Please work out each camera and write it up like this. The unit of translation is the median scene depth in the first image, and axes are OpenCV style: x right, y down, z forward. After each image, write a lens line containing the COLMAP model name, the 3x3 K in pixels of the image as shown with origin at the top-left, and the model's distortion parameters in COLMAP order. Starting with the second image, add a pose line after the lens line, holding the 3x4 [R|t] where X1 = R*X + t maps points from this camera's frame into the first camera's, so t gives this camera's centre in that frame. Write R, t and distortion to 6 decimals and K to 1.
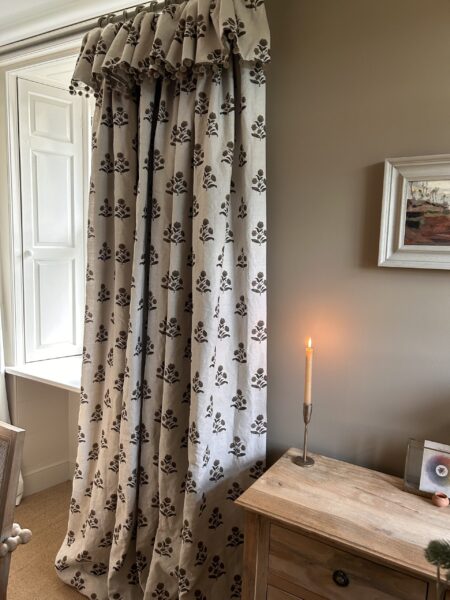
lens RADIAL K [[459.7, 0, 223.6], [0, 459.7, 302.6], [0, 0, 1]] dist [0.049408, -0.048271]
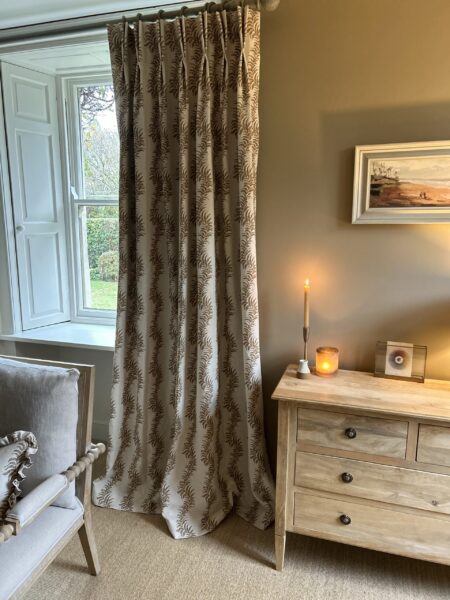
lens RADIAL K [[459.7, 0, 227.4], [0, 459.7, 300.1], [0, 0, 1]] dist [0.049408, -0.048271]
pose [[0.972124, -0.073794, 0.222552, -0.381359], [0.062107, 0.996320, 0.059071, 0.047664], [-0.226092, -0.043602, 0.973130, -0.299072]]
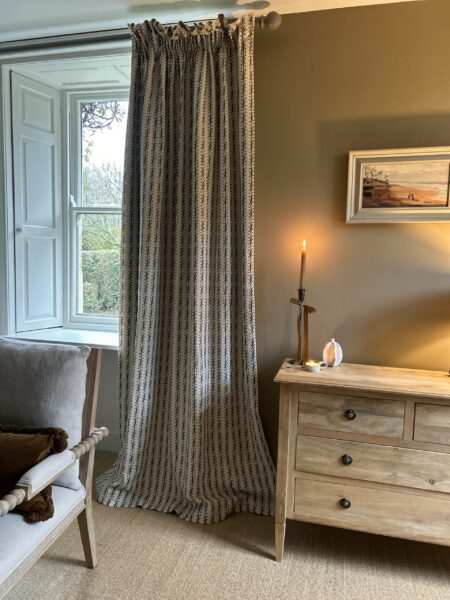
lens RADIAL K [[459.7, 0, 226.0], [0, 459.7, 298.4], [0, 0, 1]] dist [0.049408, -0.048271]
pose [[0.958953, -0.036453, 0.281214, -0.498350], [0.046798, 0.998449, -0.030156, 0.205349], [-0.279678, 0.042078, 0.959171, -0.334742]]
